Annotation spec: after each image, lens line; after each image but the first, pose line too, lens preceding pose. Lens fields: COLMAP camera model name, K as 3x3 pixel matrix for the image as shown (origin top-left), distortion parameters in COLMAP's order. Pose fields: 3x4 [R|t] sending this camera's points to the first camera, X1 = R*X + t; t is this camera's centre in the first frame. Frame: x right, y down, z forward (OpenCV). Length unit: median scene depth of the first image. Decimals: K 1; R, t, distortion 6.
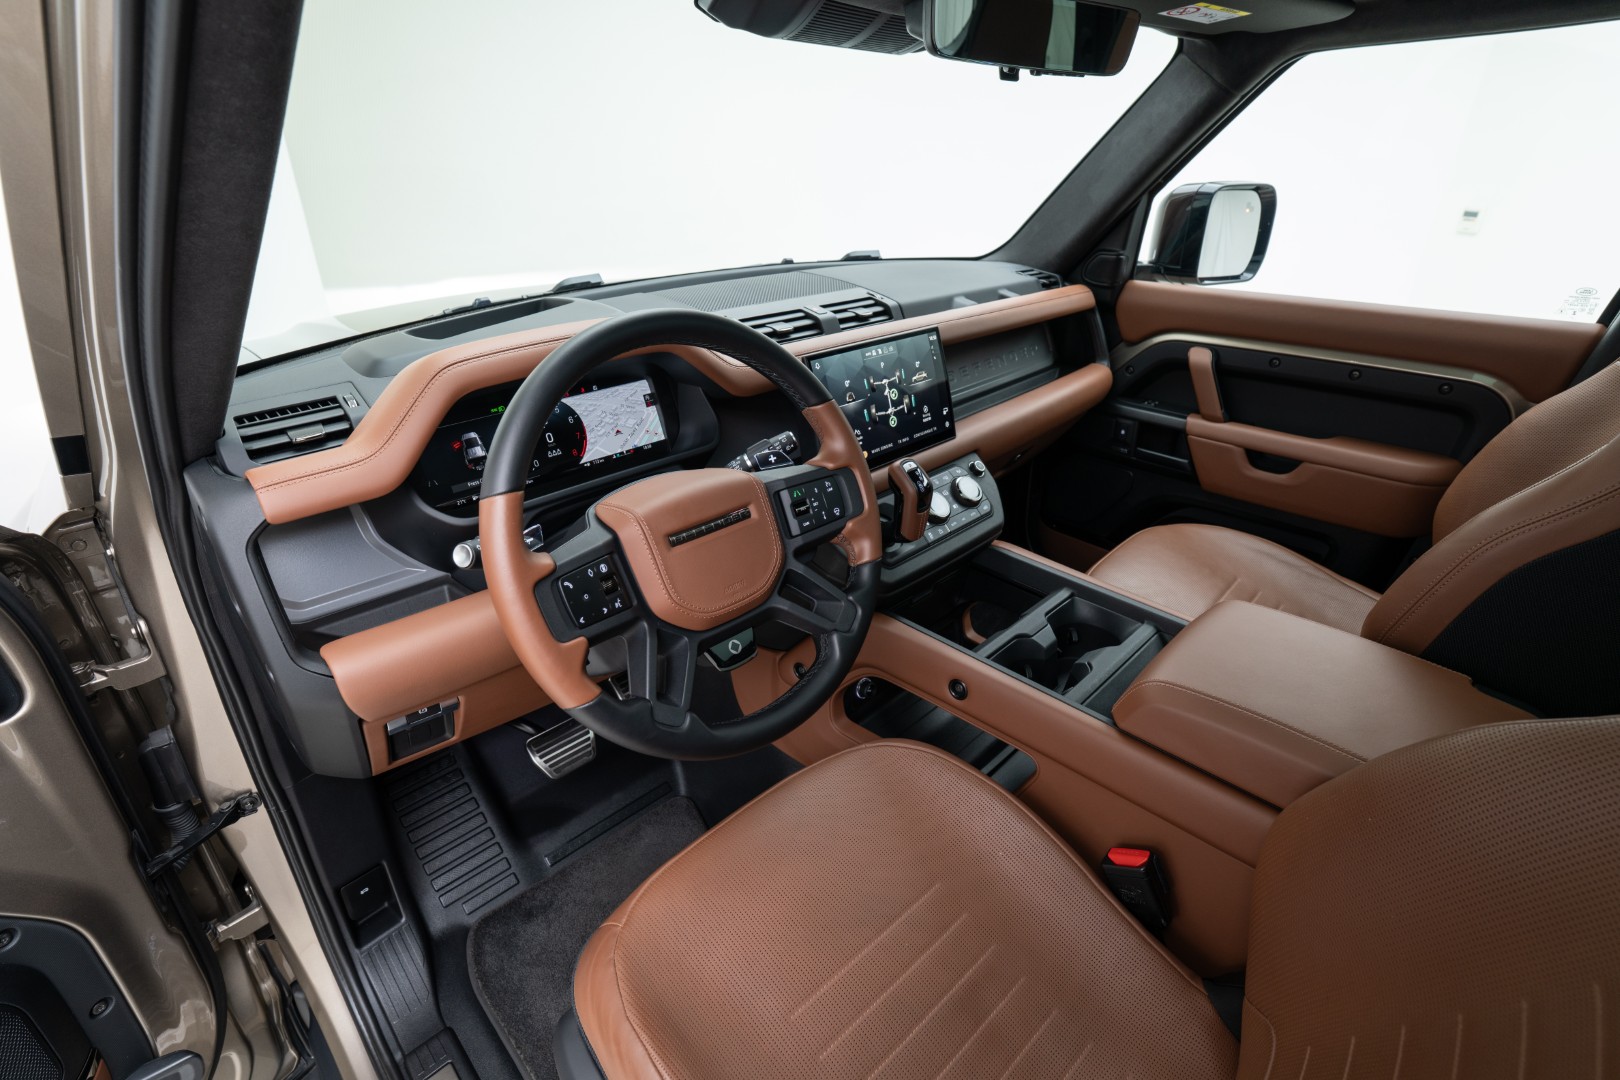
lens RADIAL K [[789.4, 0, 810.0], [0, 789.4, 540.0], [0, 0, 1]] dist [-0.001418, 0.000002]
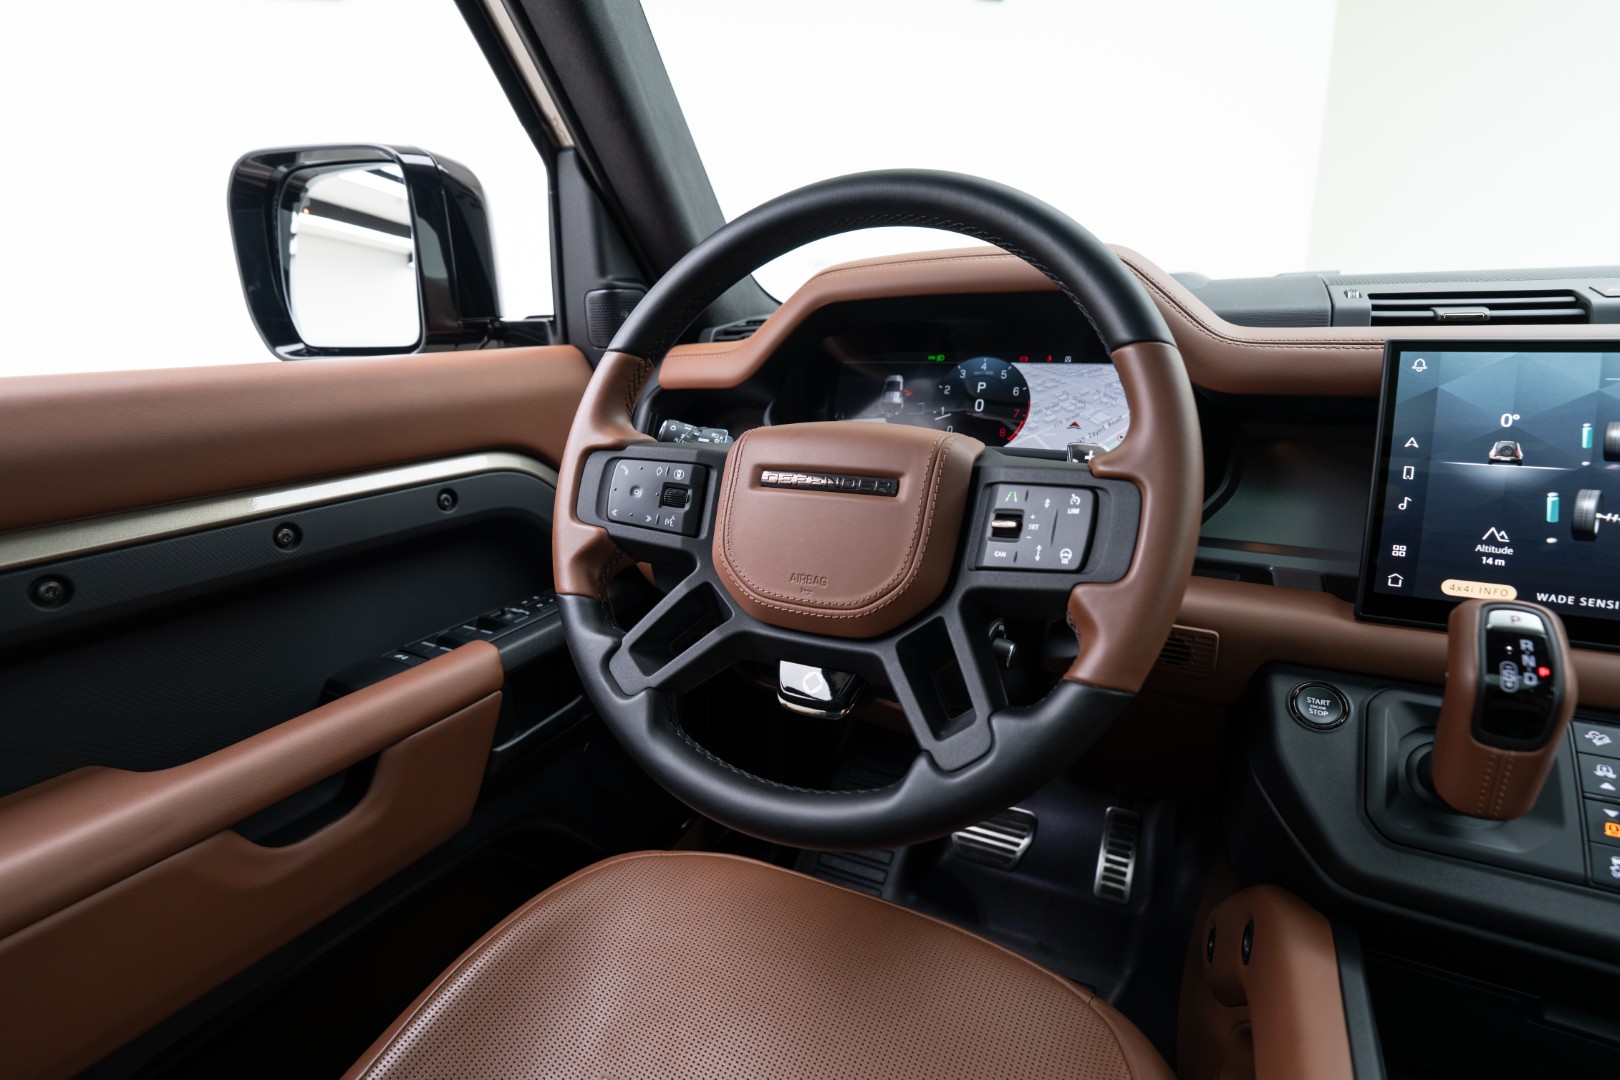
lens RADIAL K [[789.4, 0, 810.0], [0, 789.4, 540.0], [0, 0, 1]] dist [-0.001418, 0.000002]
pose [[0.341939, 0.285796, -0.895209, 0.350975], [-0.402777, 0.905264, 0.135159, -0.044735], [0.849028, 0.314353, 0.424657, 0.548335]]
